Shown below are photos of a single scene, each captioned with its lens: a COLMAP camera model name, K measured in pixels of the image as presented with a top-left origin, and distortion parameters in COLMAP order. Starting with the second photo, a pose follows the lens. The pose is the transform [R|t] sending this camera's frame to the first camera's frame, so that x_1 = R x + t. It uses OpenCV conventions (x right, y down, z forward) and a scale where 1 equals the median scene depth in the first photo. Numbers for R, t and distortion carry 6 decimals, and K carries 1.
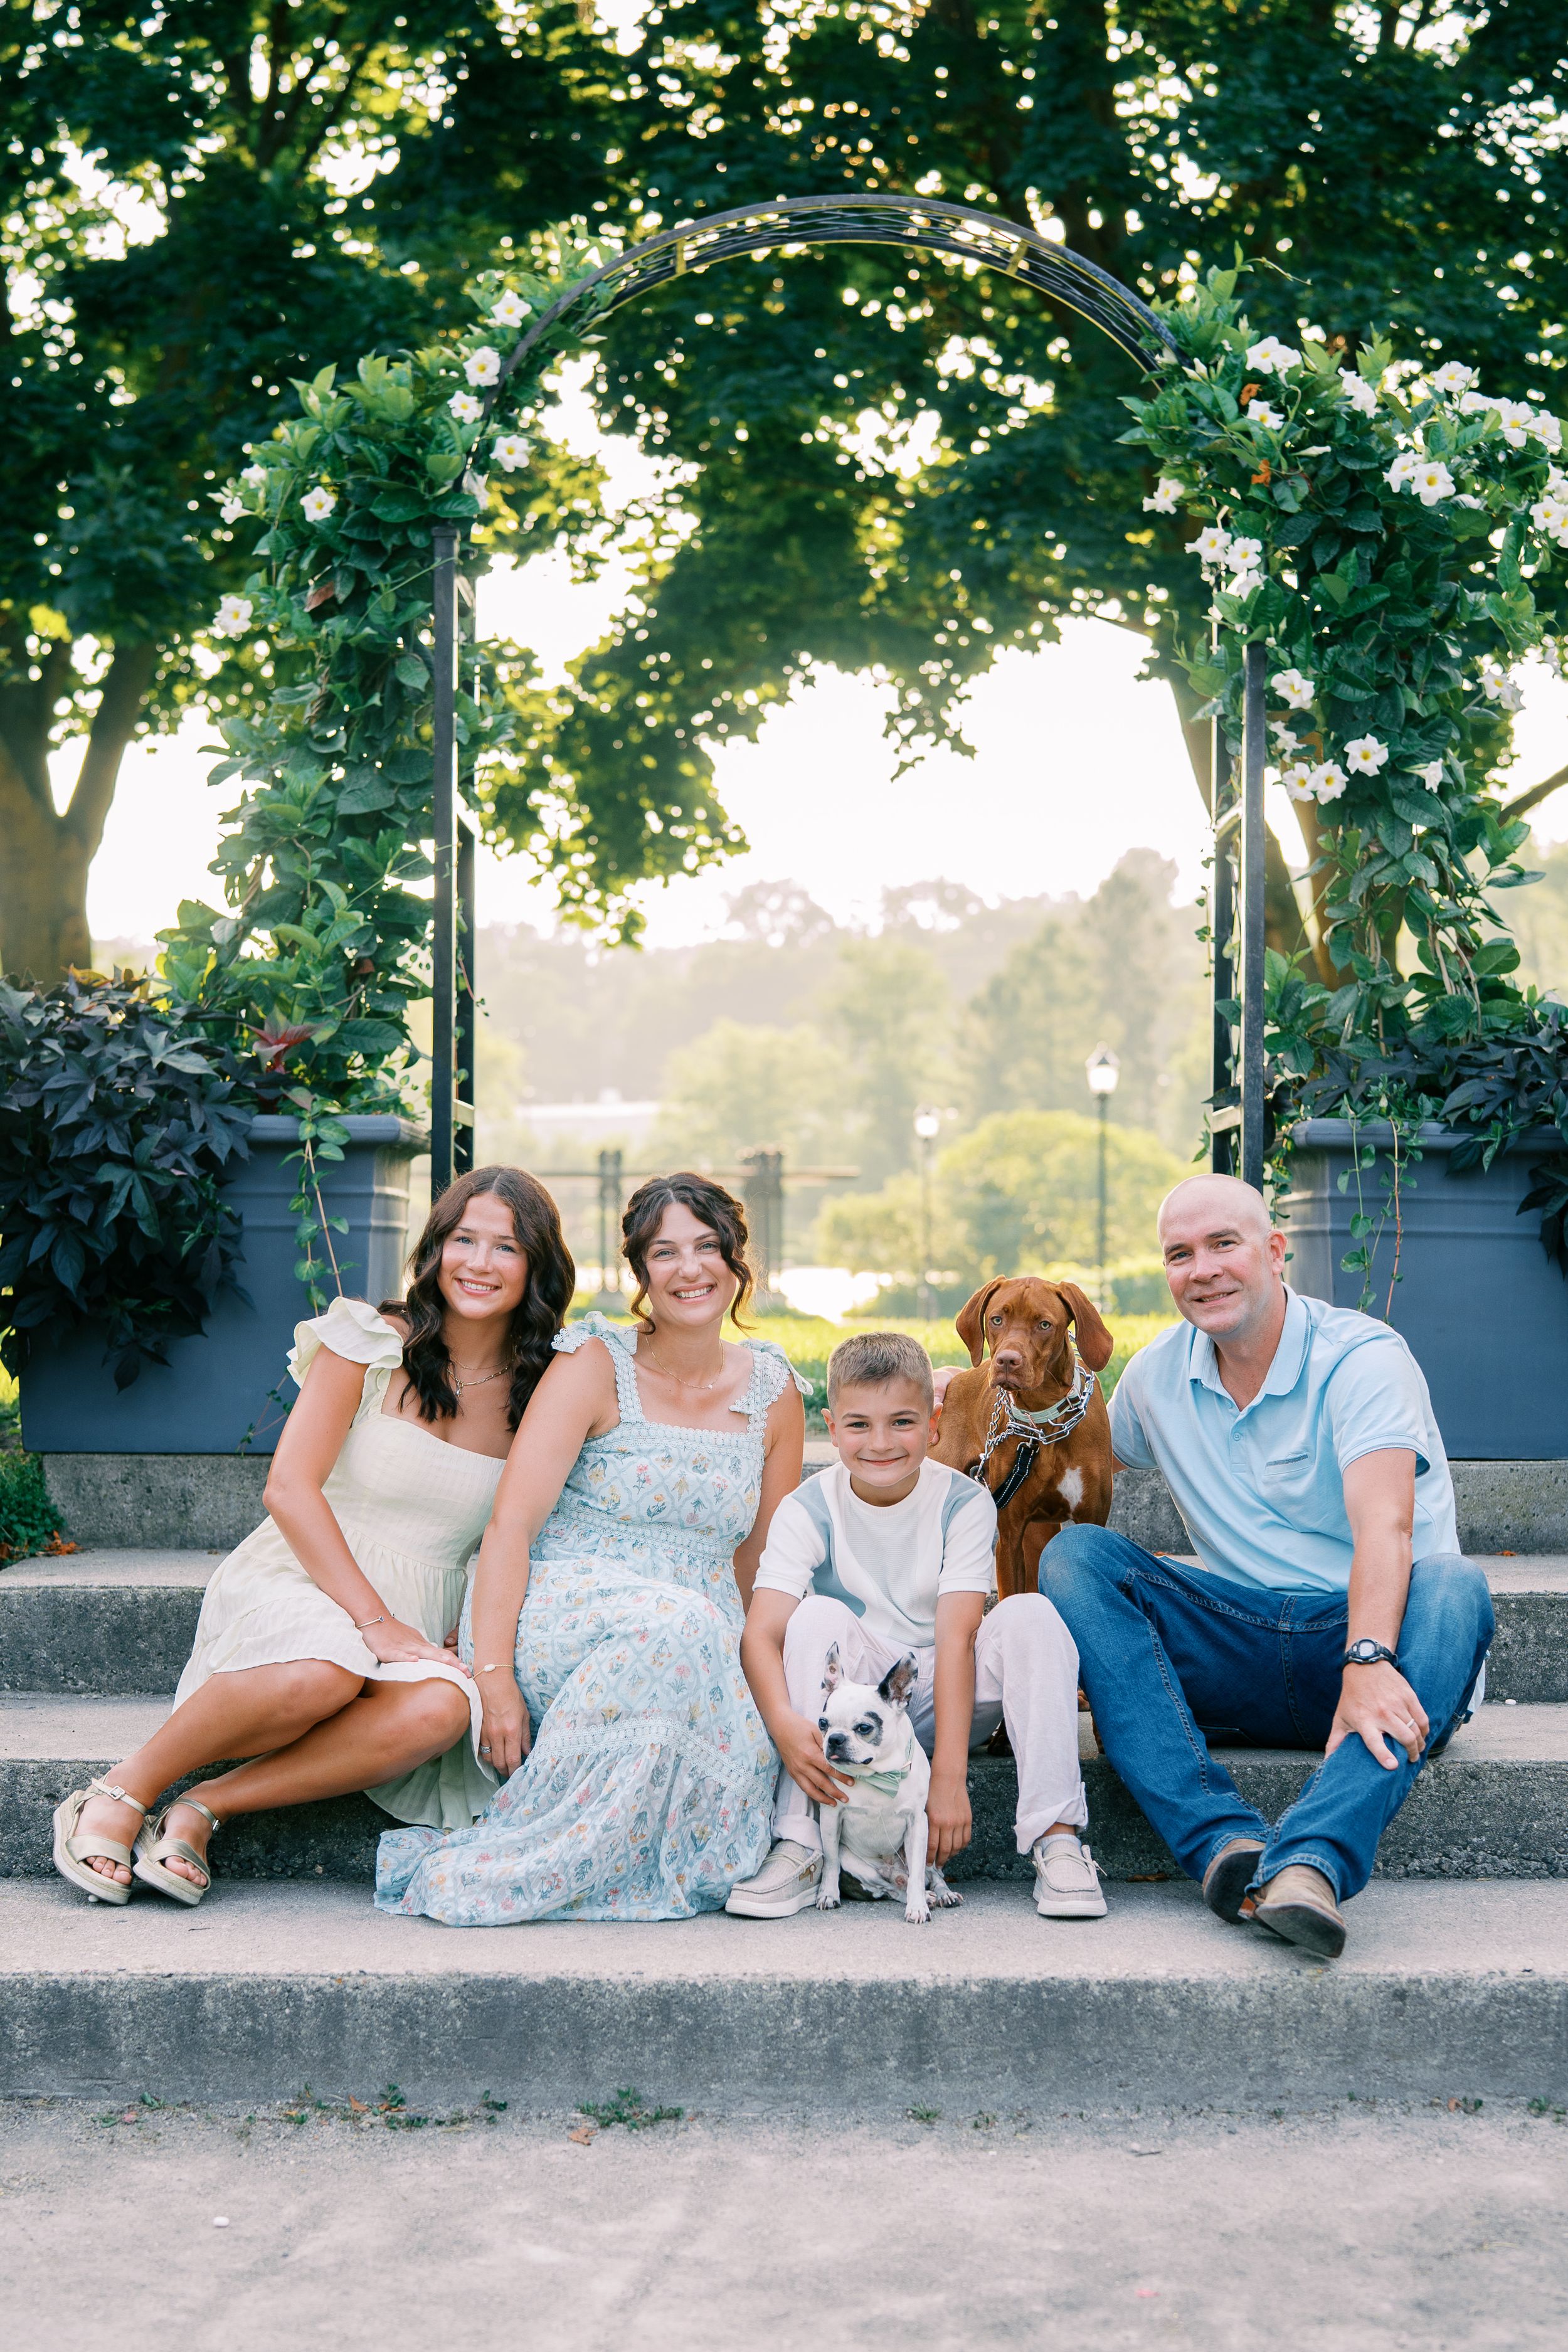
lens RADIAL K [[3423.1, 0, 784.0], [0, 3423.1, 1176.0], [0, 0, 1]] dist [-0.113163, 0.109483]
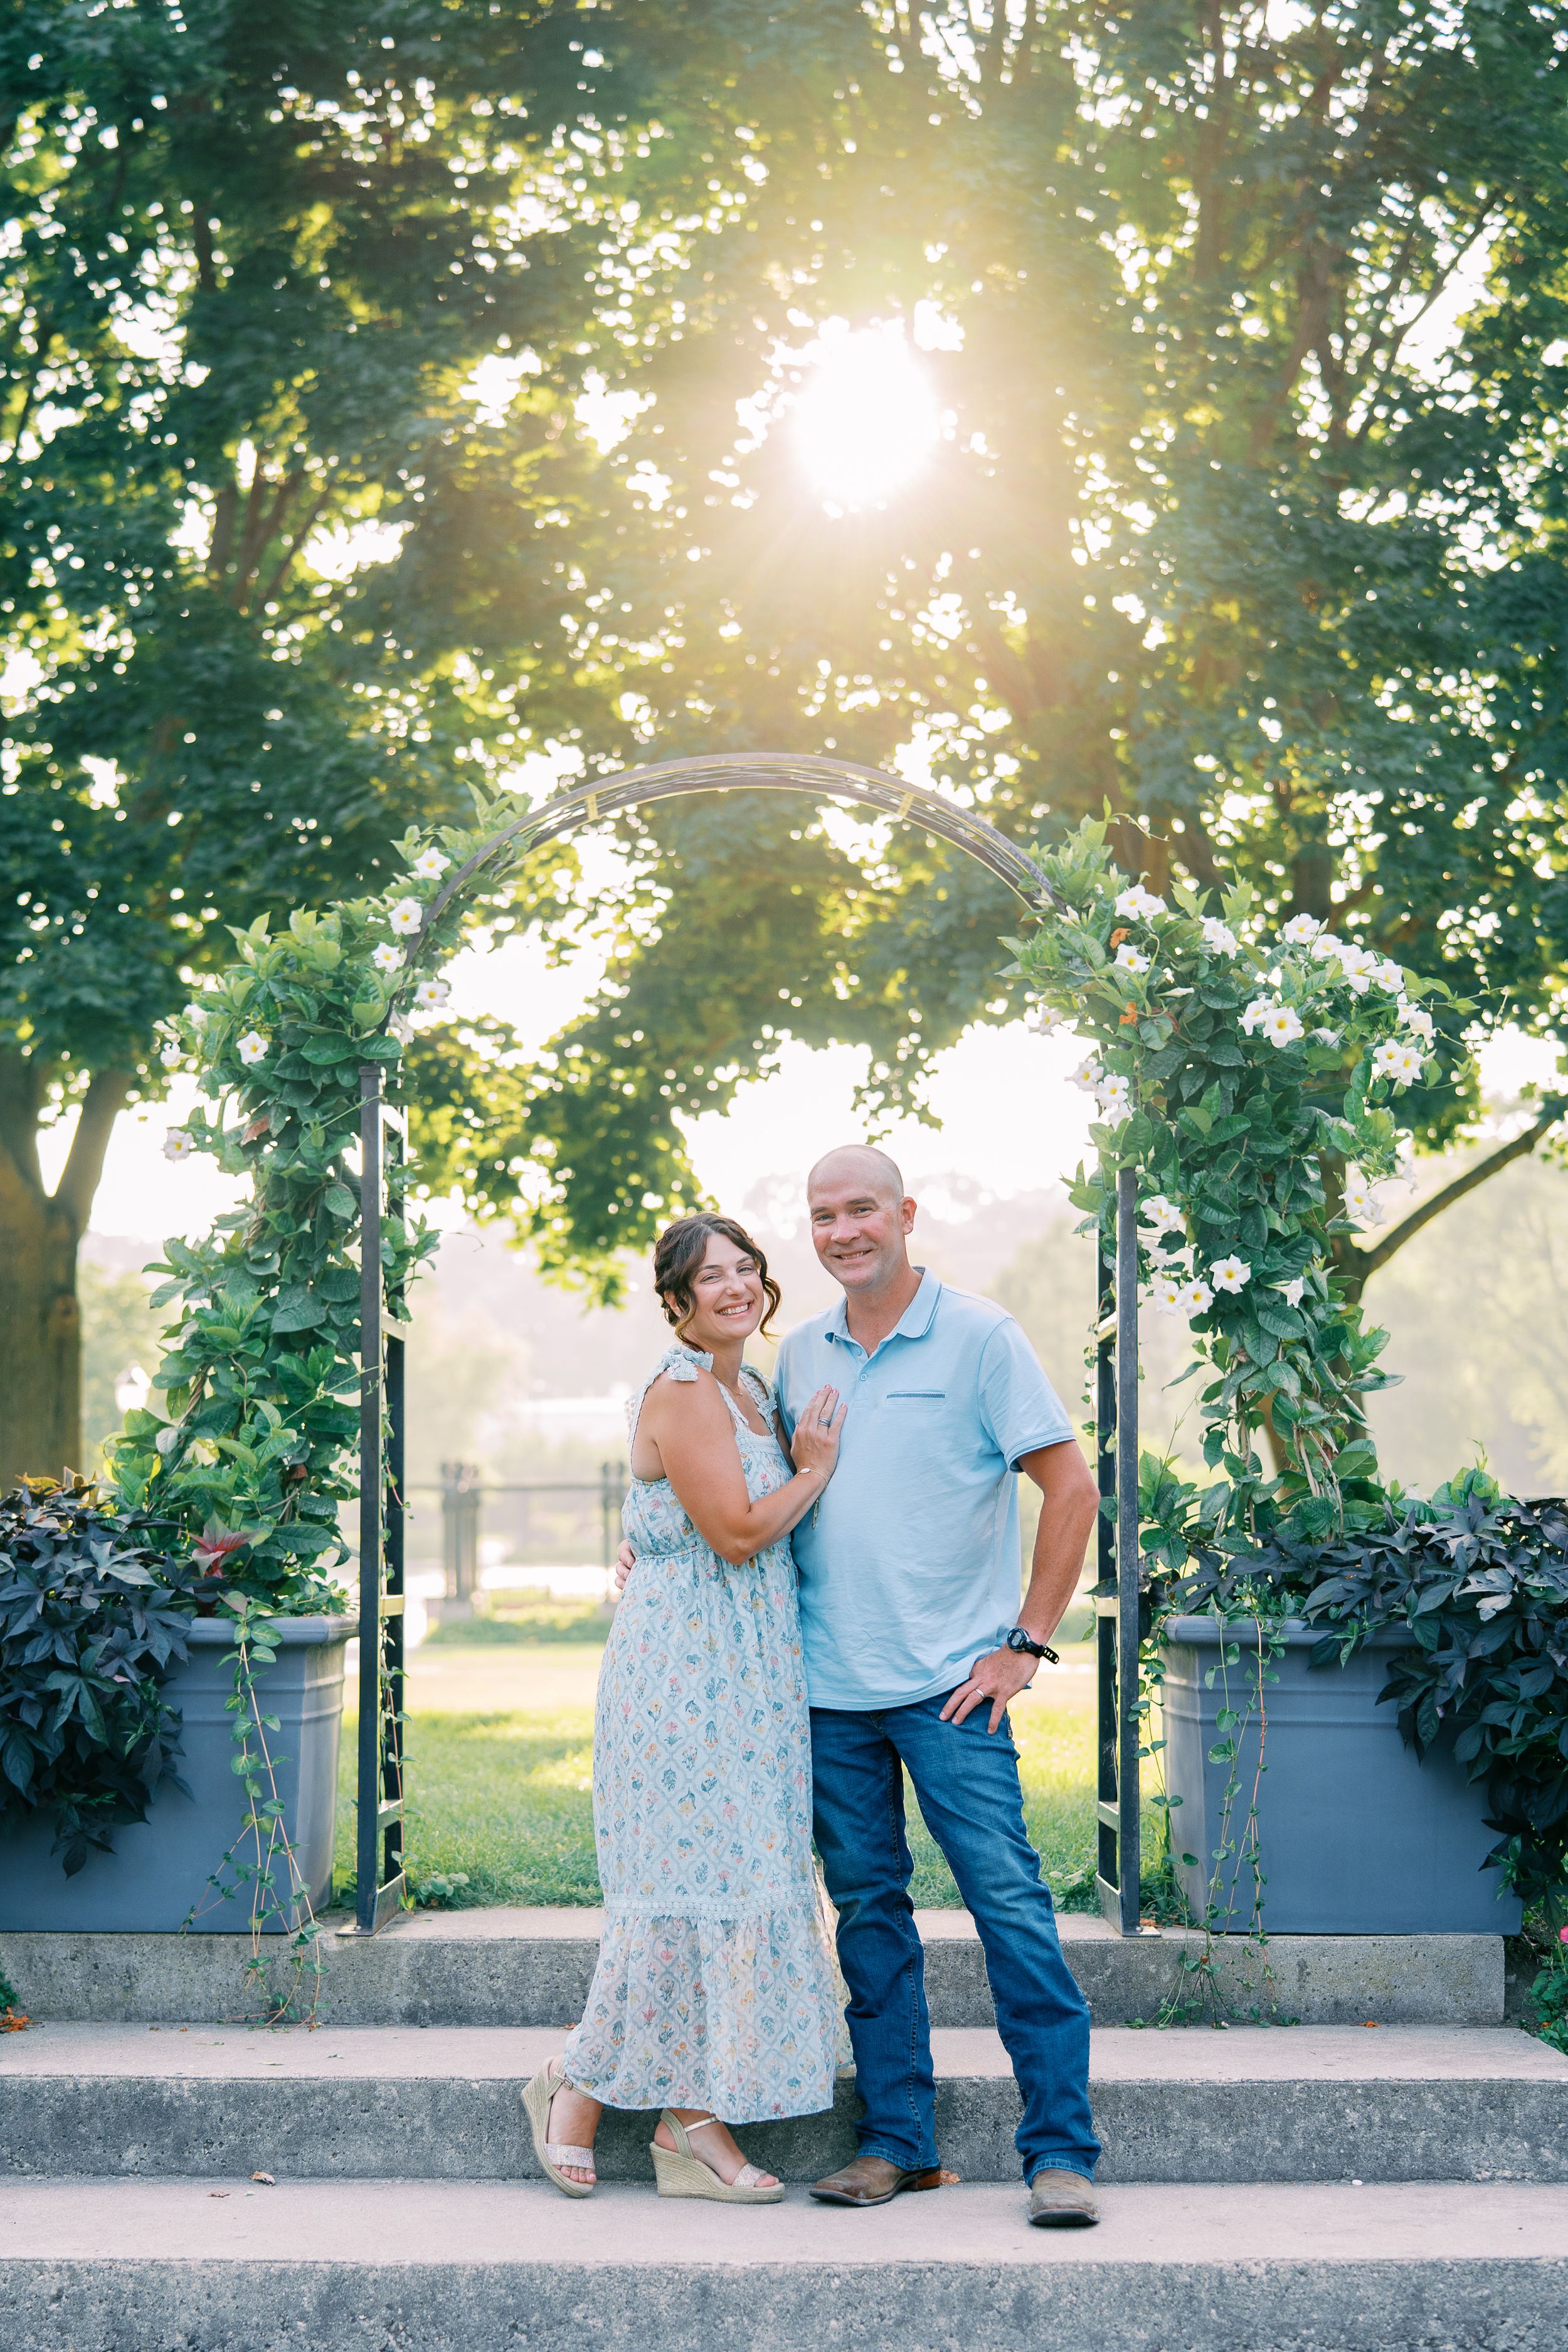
lens RADIAL K [[3522.9, 0, 784.0], [0, 3522.9, 1176.0], [0, 0, 1]] dist [-0.127611, 0.097315]
pose [[0.999882, -0.005602, -0.014314, 0.046547], [0.004713, 0.998100, -0.061435, -0.086828], [0.014631, 0.061360, 0.998008, -0.104640]]
